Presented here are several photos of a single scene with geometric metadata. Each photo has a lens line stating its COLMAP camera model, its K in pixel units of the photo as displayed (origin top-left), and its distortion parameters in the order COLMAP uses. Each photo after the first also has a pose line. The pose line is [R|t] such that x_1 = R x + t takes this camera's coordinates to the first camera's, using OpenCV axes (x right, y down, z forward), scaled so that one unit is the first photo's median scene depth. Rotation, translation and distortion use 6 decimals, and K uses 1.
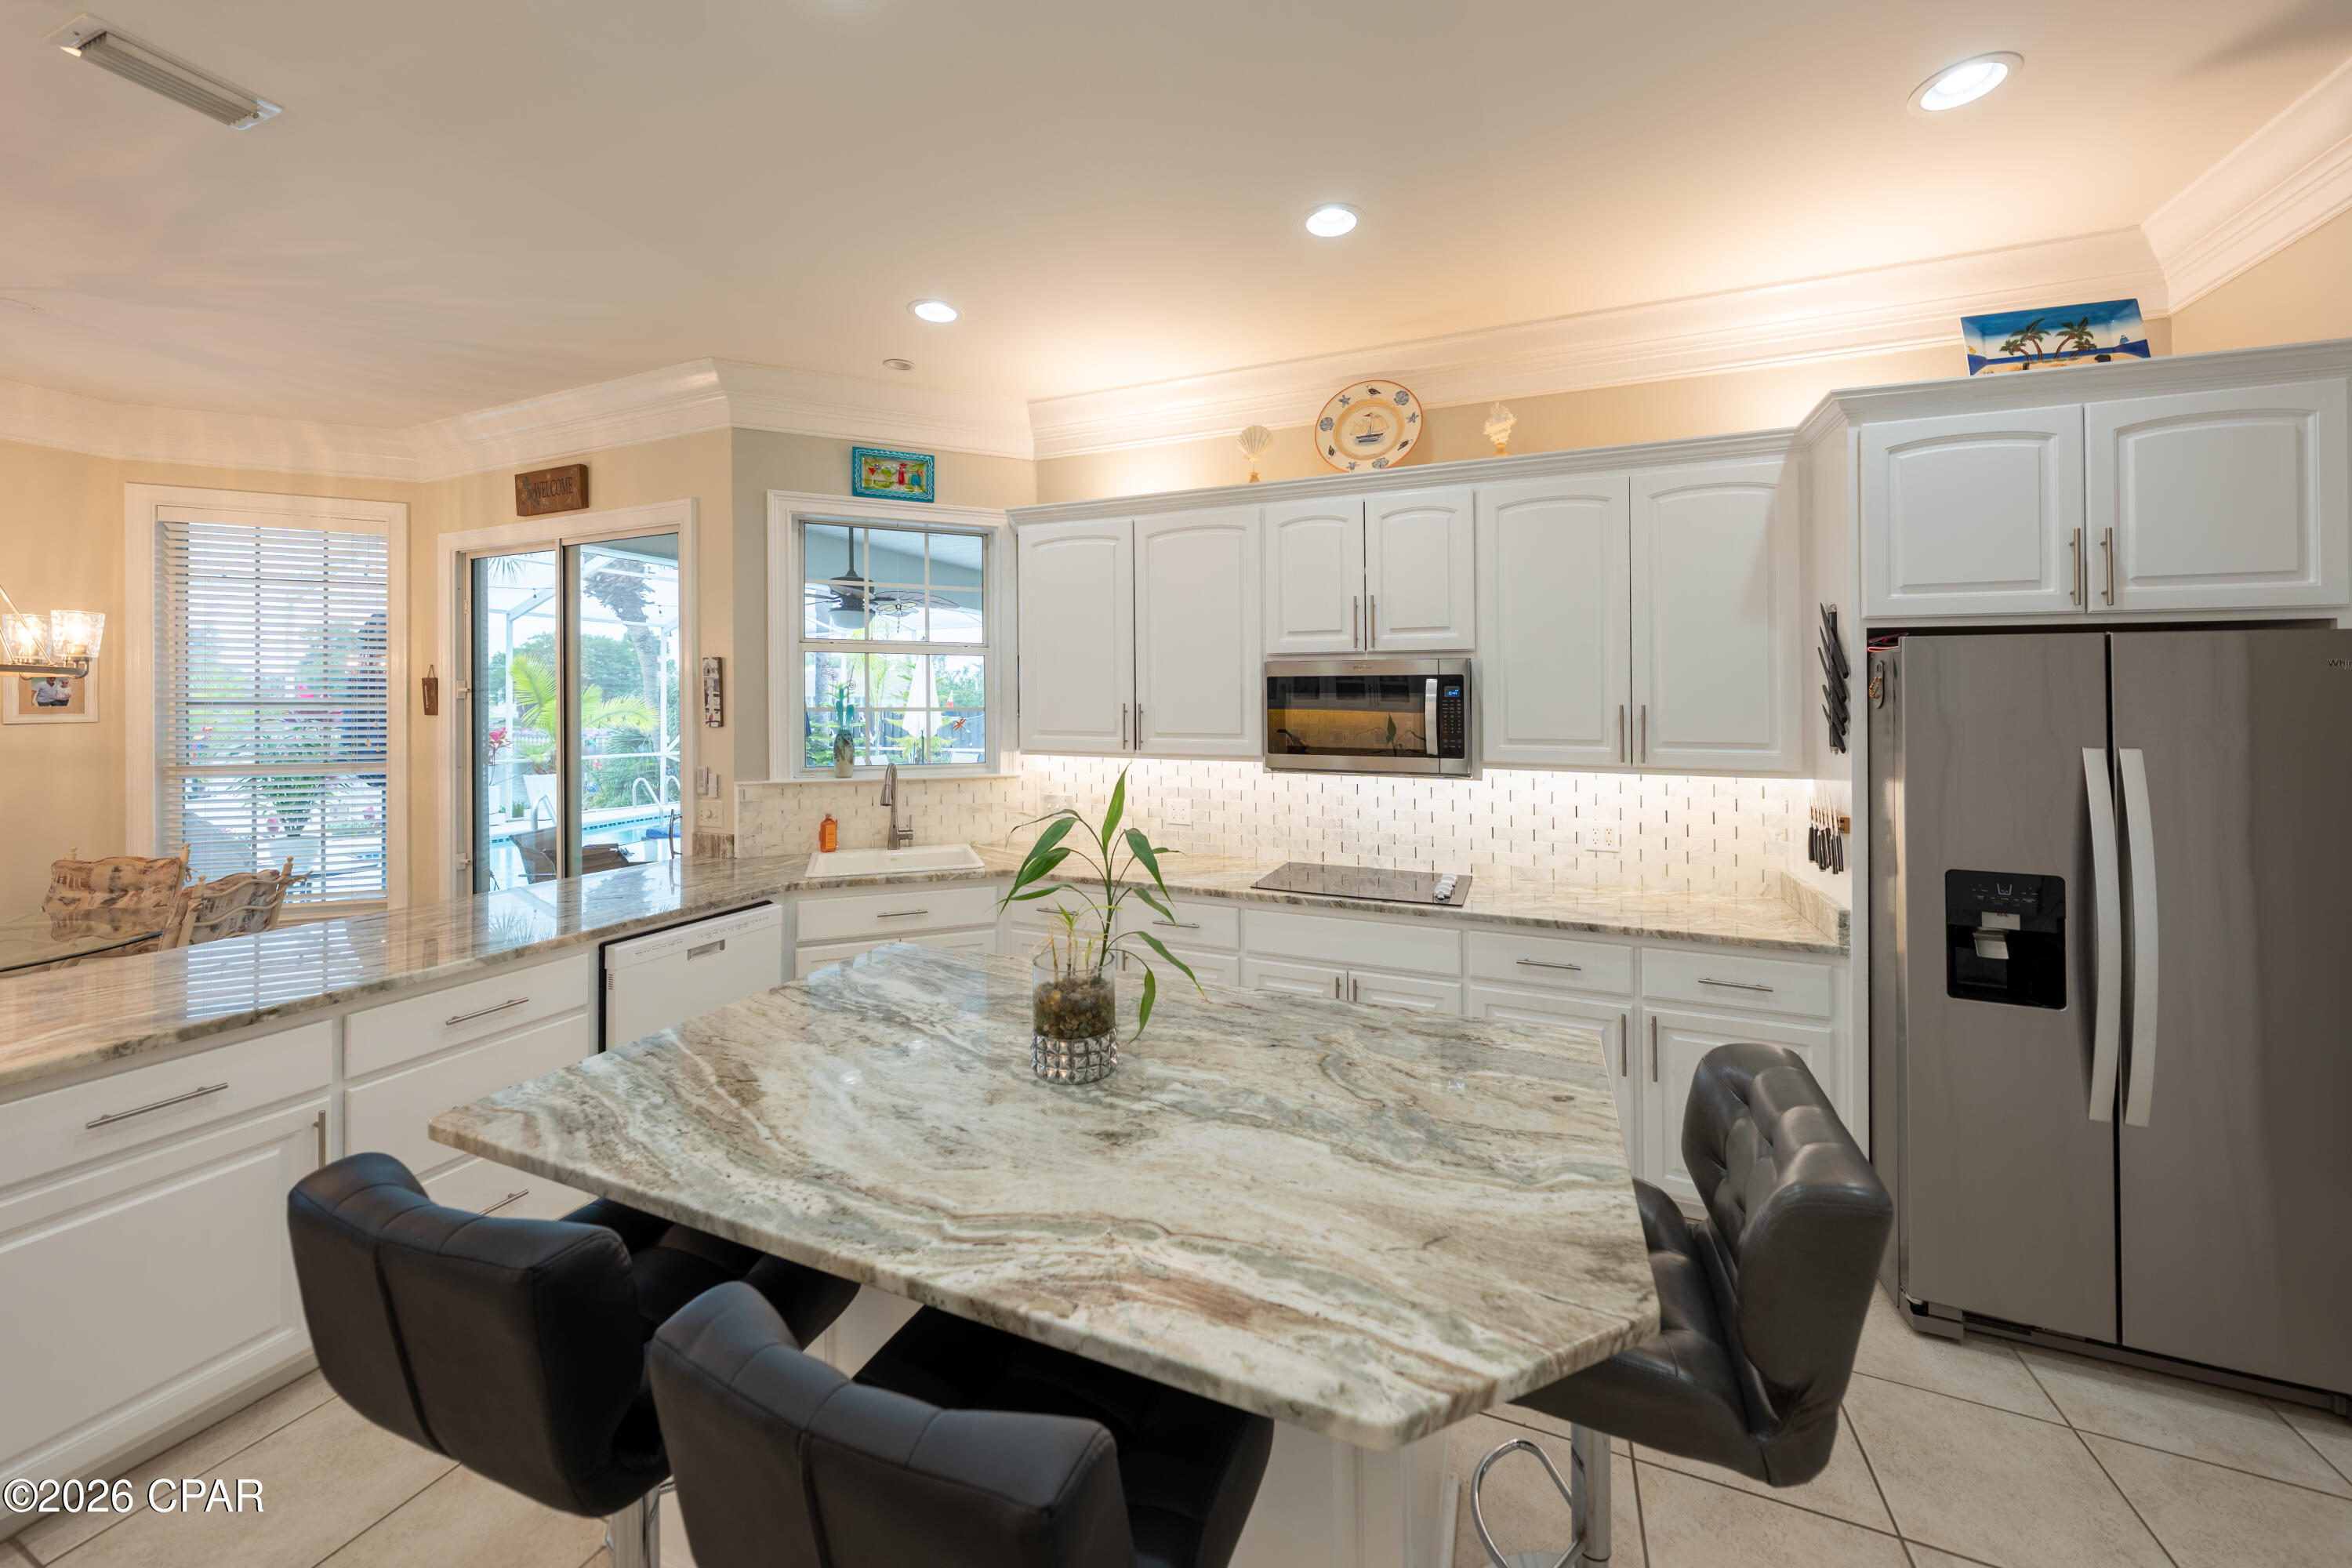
lens RADIAL K [[801.8, 0, 1211.6], [0, 801.8, 675.4], [0, 0, 1]] dist [-0.001141, -0.000216]
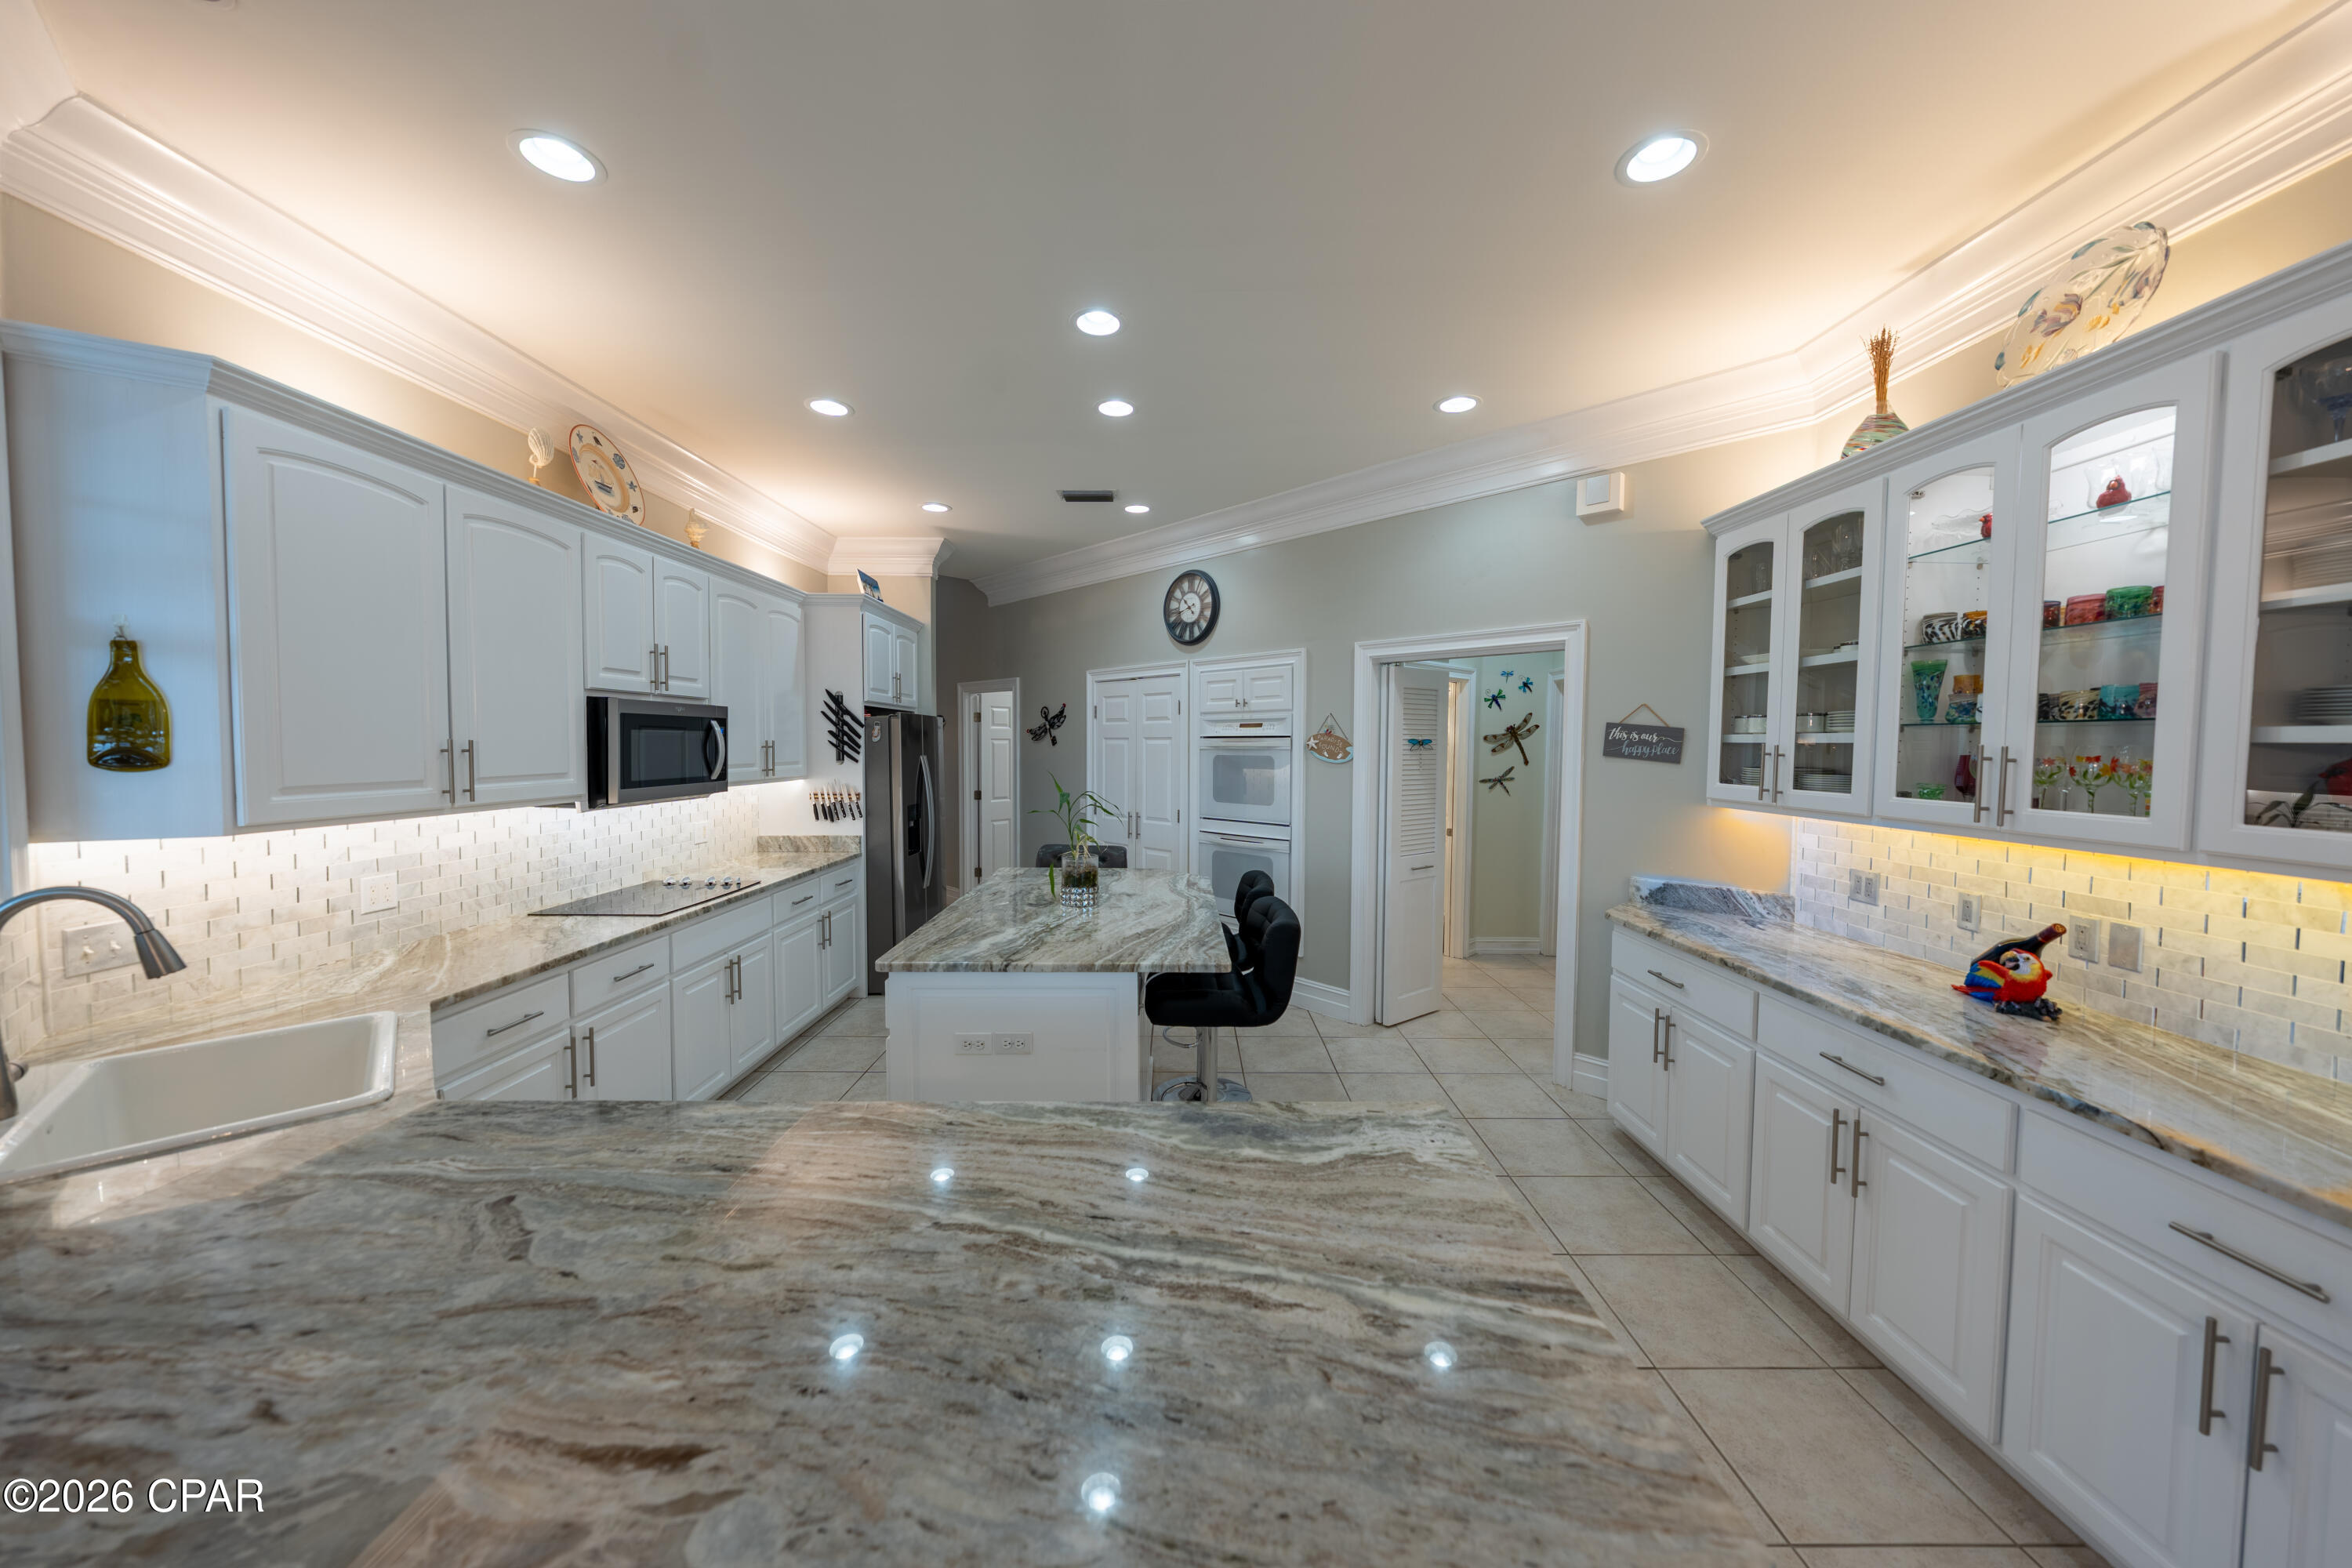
lens RADIAL K [[801.8, 0, 1175.1], [0, 801.8, 783.2], [0, 0, 1]] dist [-0.001141, -0.000216]
pose [[-0.345418, -0.043685, 0.937432, -1.054646], [-0.018853, 0.999037, 0.039609, 0.035672], [-0.938260, -0.003992, -0.345909, 0.652949]]
